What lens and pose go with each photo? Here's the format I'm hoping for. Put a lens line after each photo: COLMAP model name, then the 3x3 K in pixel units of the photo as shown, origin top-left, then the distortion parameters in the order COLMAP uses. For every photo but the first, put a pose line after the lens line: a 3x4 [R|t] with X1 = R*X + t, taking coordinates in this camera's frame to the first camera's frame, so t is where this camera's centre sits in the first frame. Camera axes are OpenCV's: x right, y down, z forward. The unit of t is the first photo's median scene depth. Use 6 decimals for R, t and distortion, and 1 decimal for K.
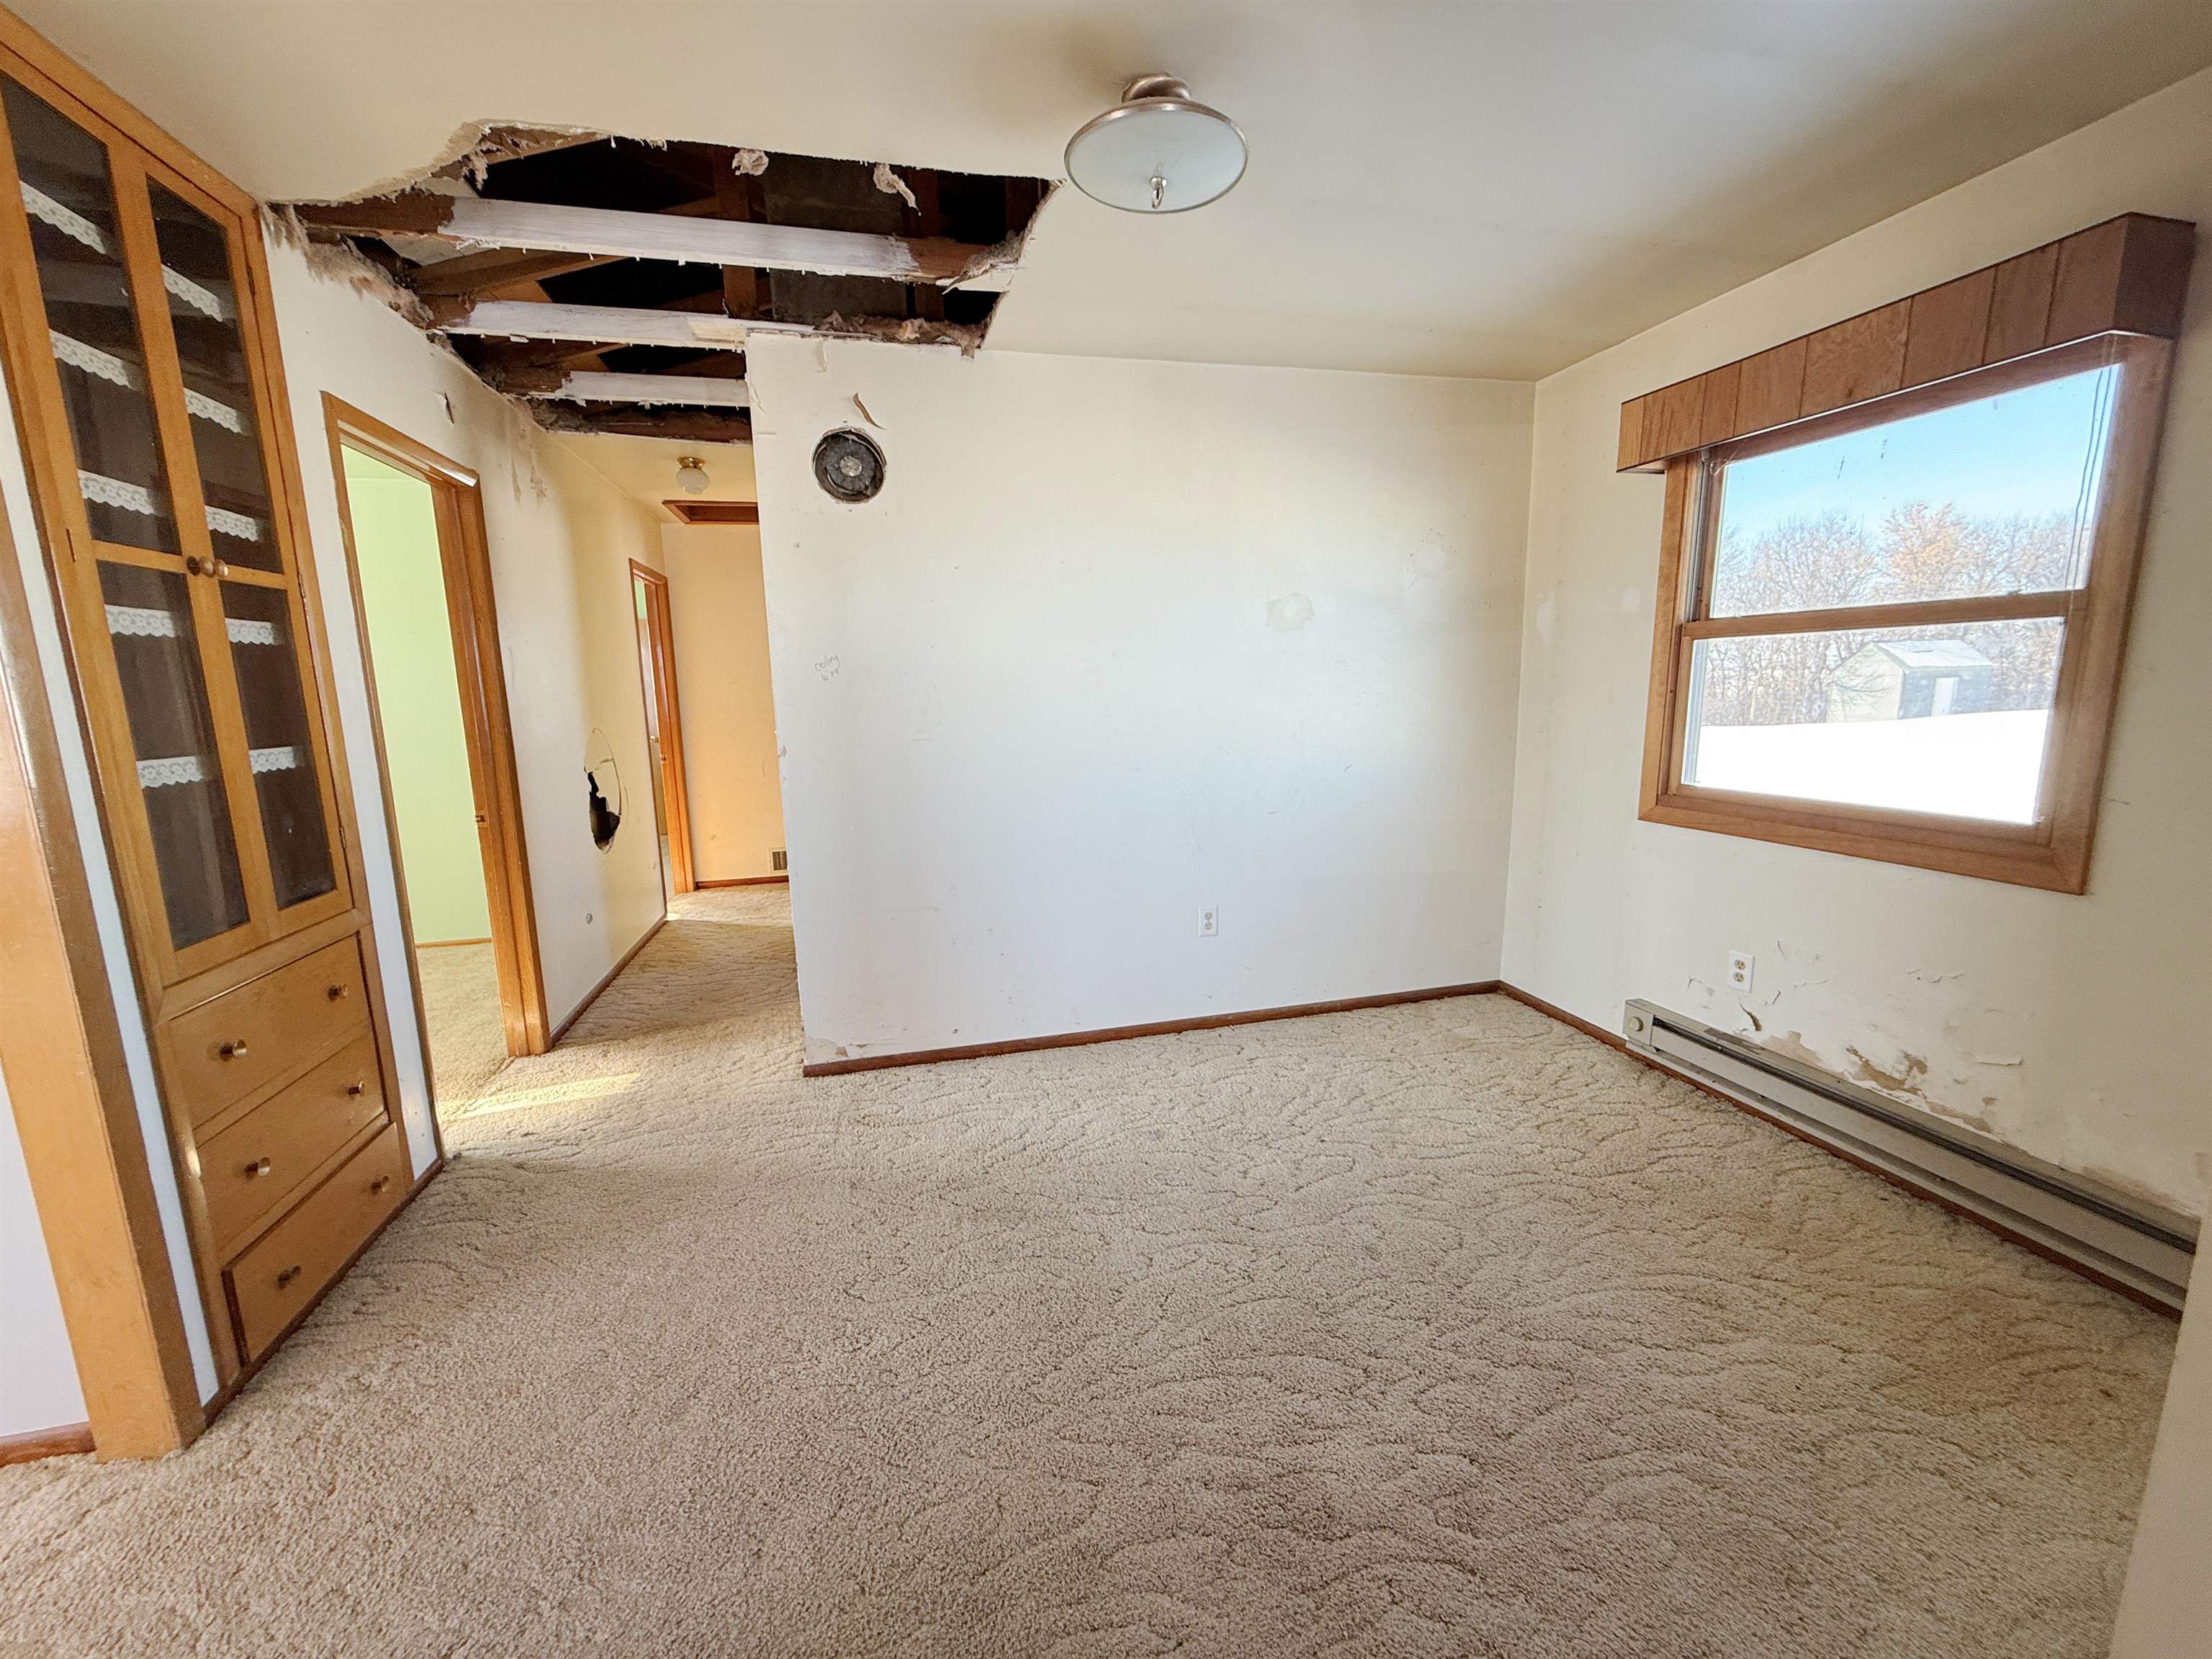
lens RADIAL K [[880.2, 0, 1102.2], [0, 880.2, 836.1], [0, 0, 1]] dist [-0.001926, -0.000366]
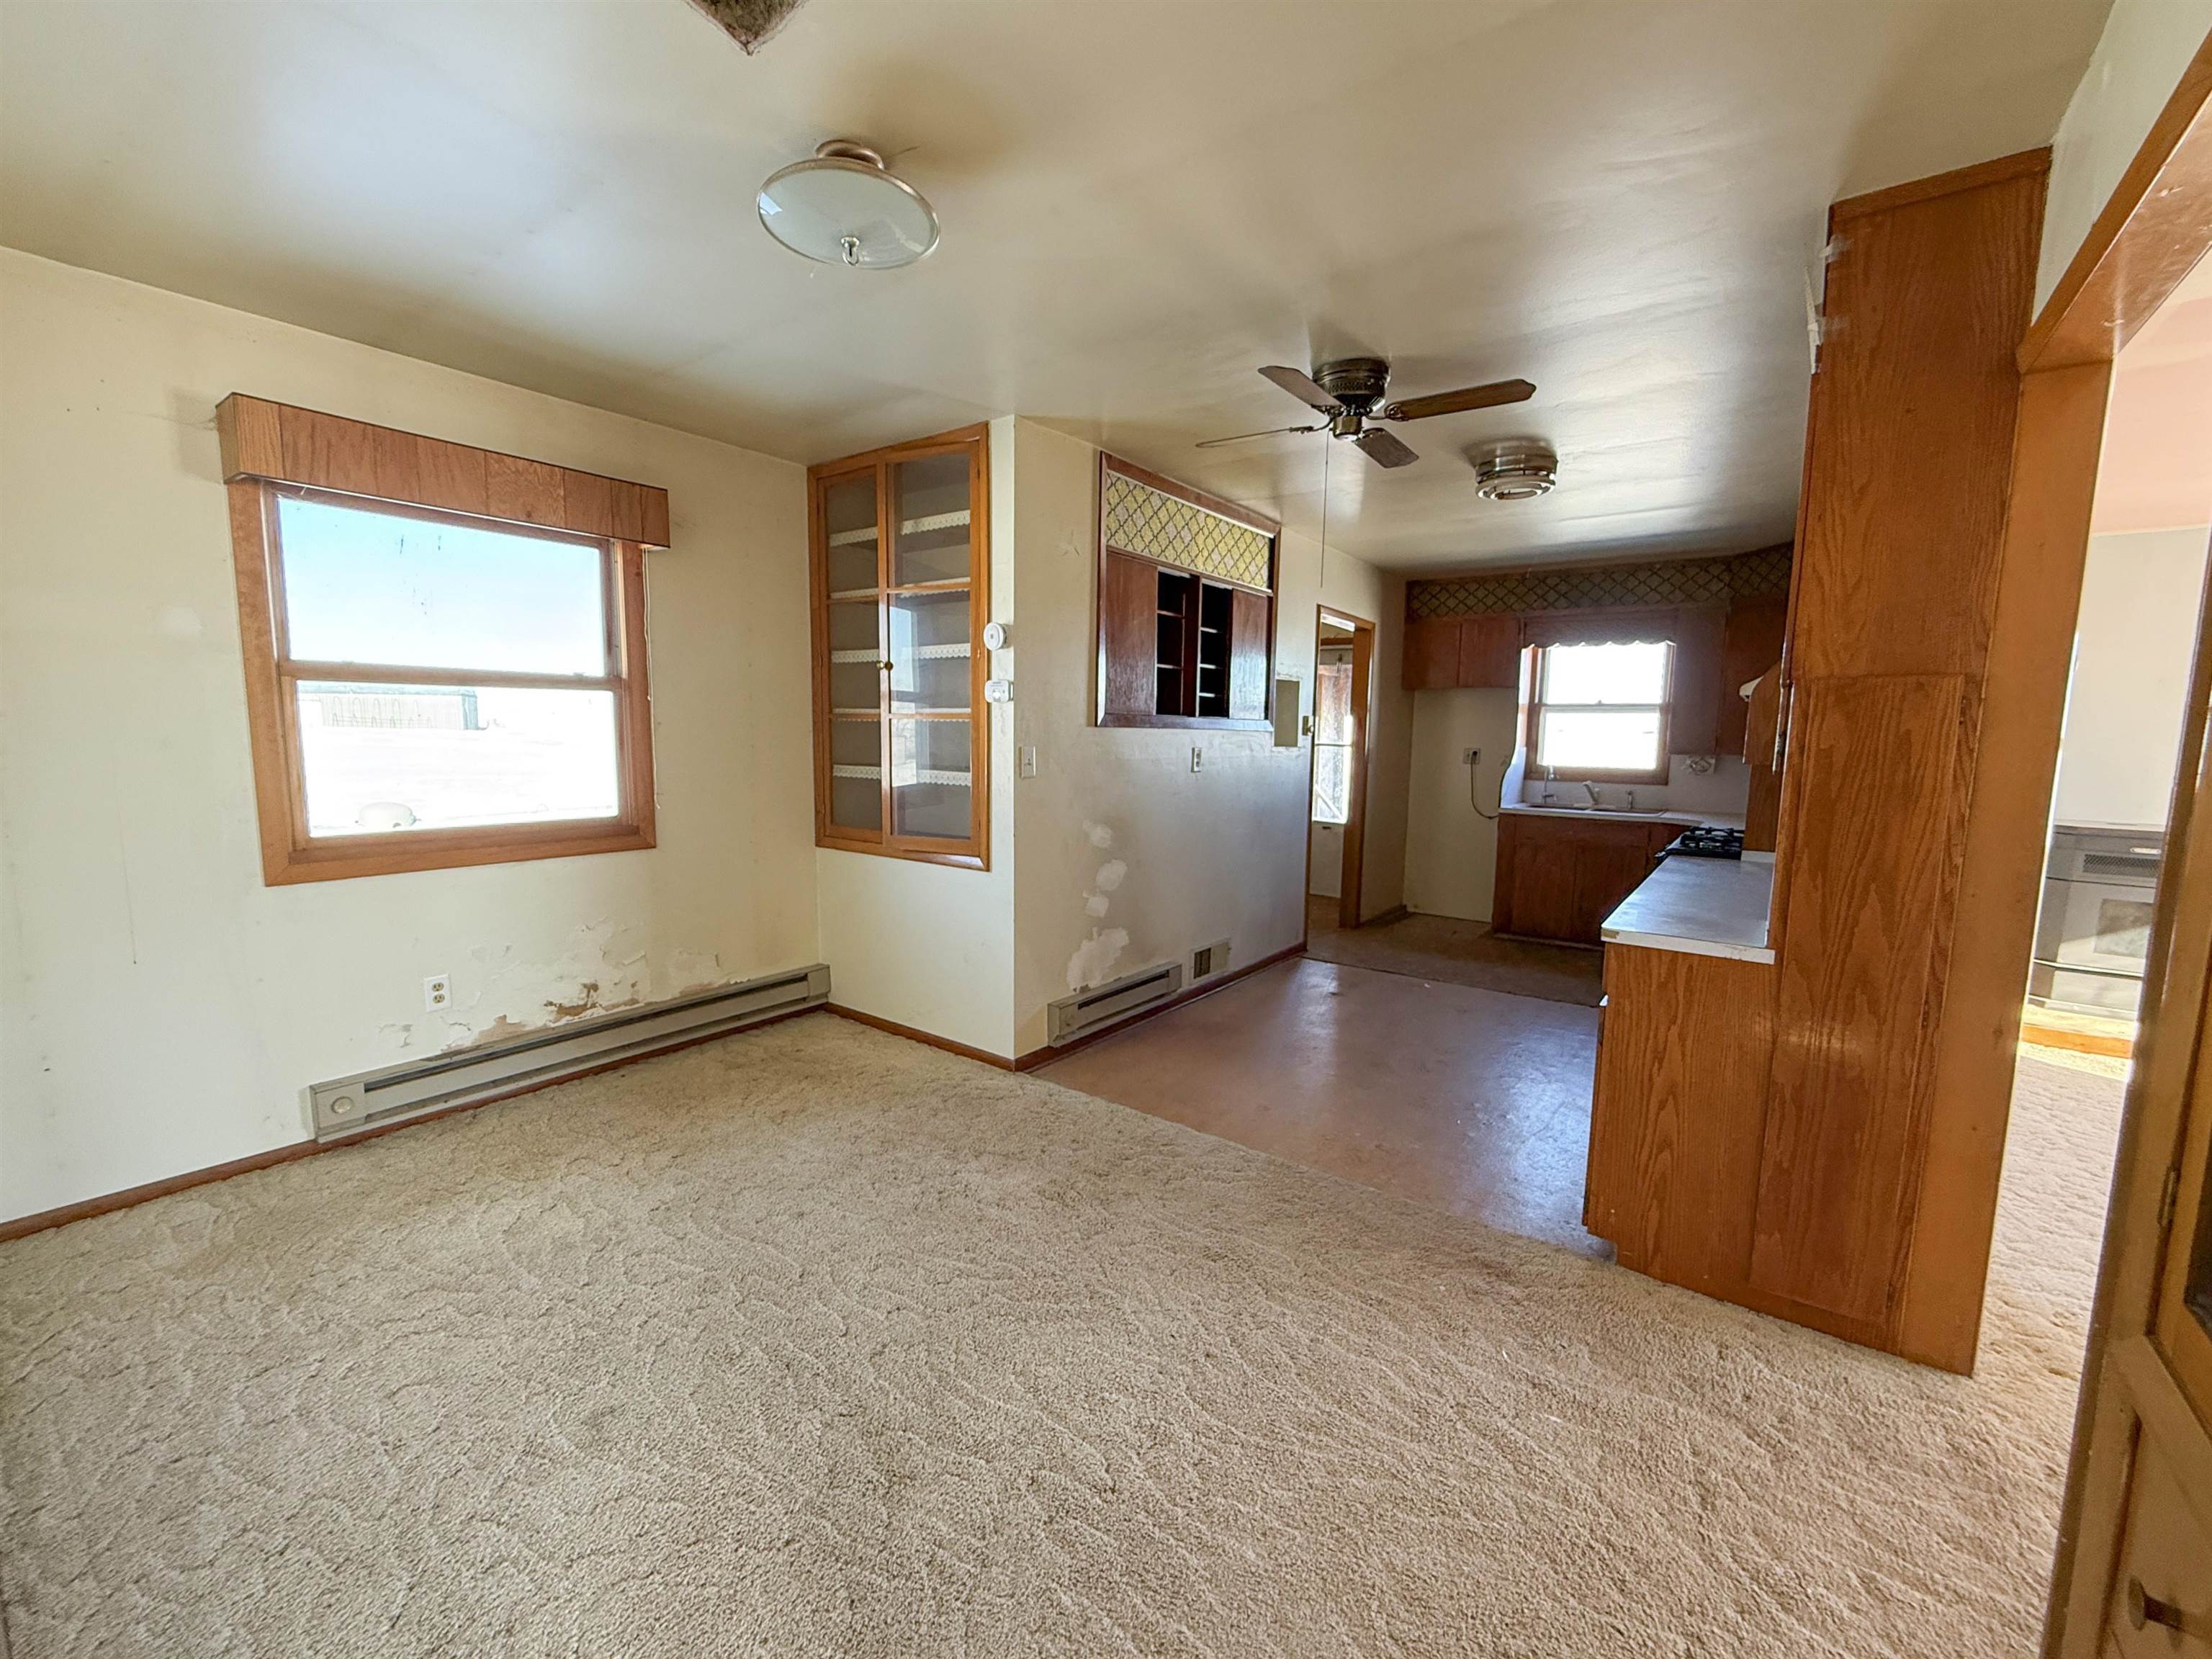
lens RADIAL K [[921.0, 0, 1106.0], [0, 921.0, 829.5], [0, 0, 1]] dist [-0.000018, -0.000239]
pose [[-0.634668, -0.078214, 0.768816, -0.753093], [0.128514, 0.970330, 0.204804, -0.194276], [-0.762024, 0.228786, -0.605786, 1.177214]]
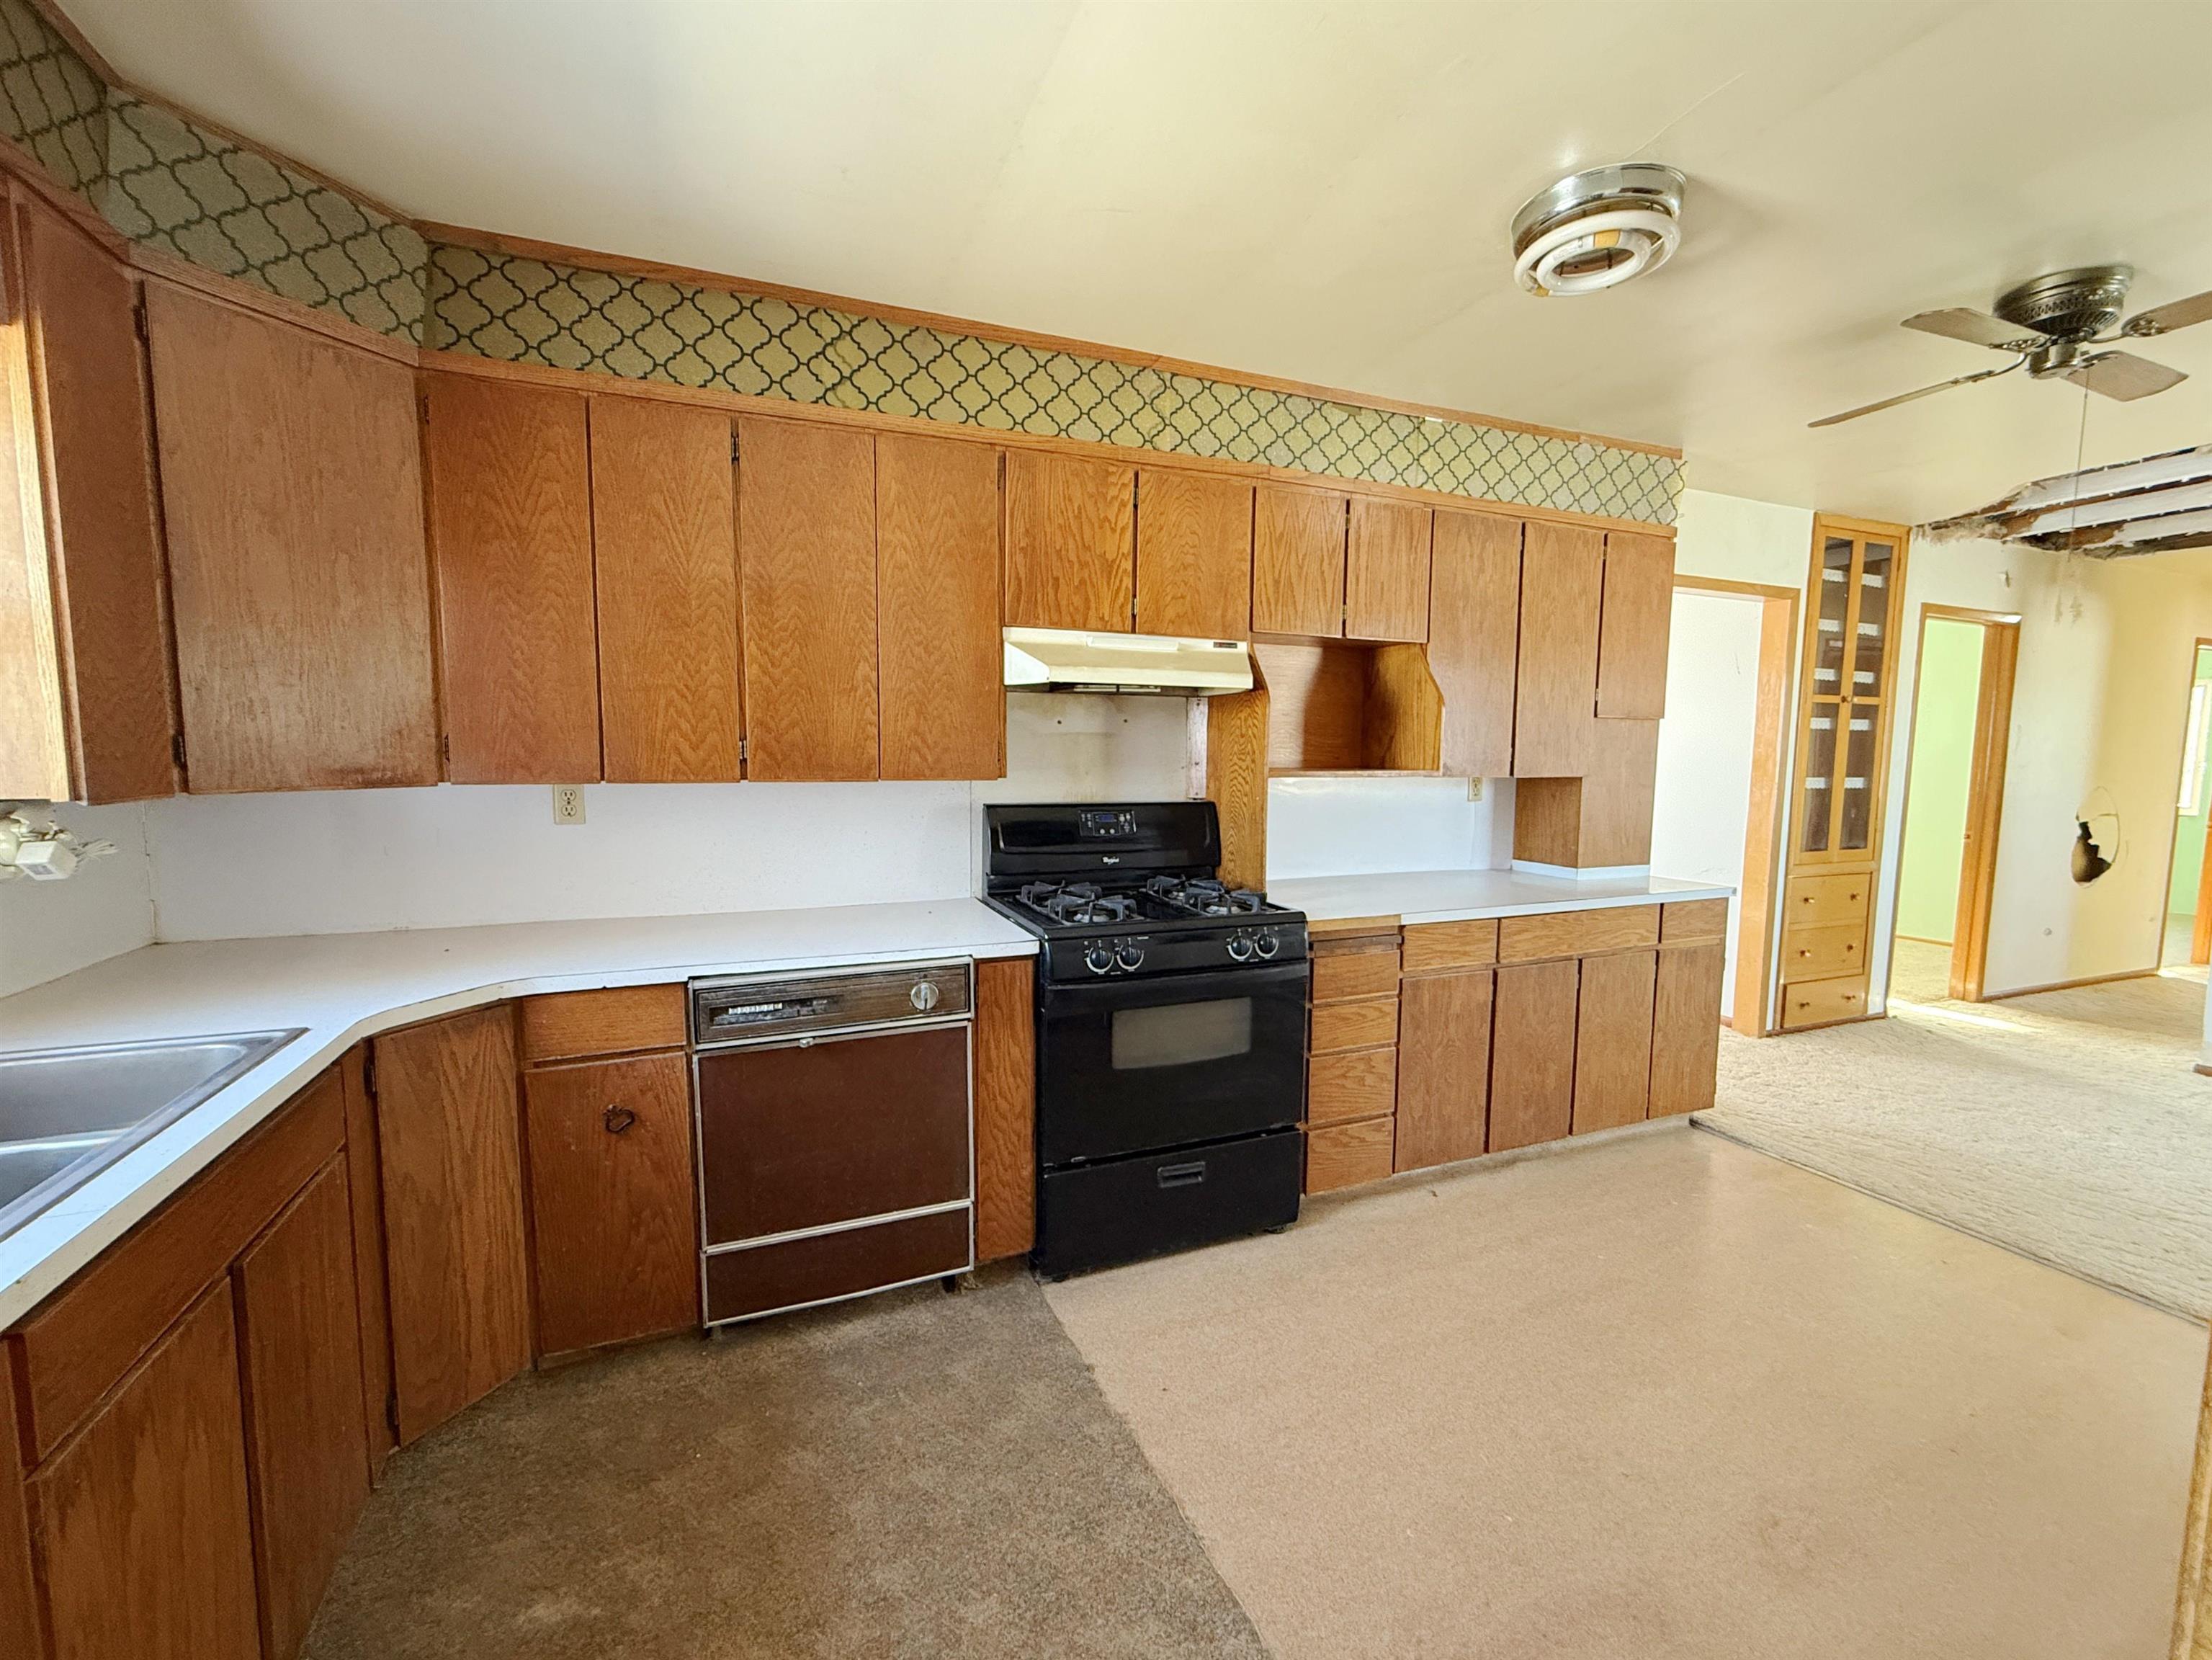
lens RADIAL K [[921.1, 0, 1106.0], [0, 921.1, 830.0], [0, 0, 1]] dist [-0.000018, -0.000239]
pose [[0.142990, 0.107459, -0.983873, 0.902946], [-0.183254, 0.979774, 0.080378, 0.158466], [0.972611, 0.168806, 0.159790, -0.989092]]
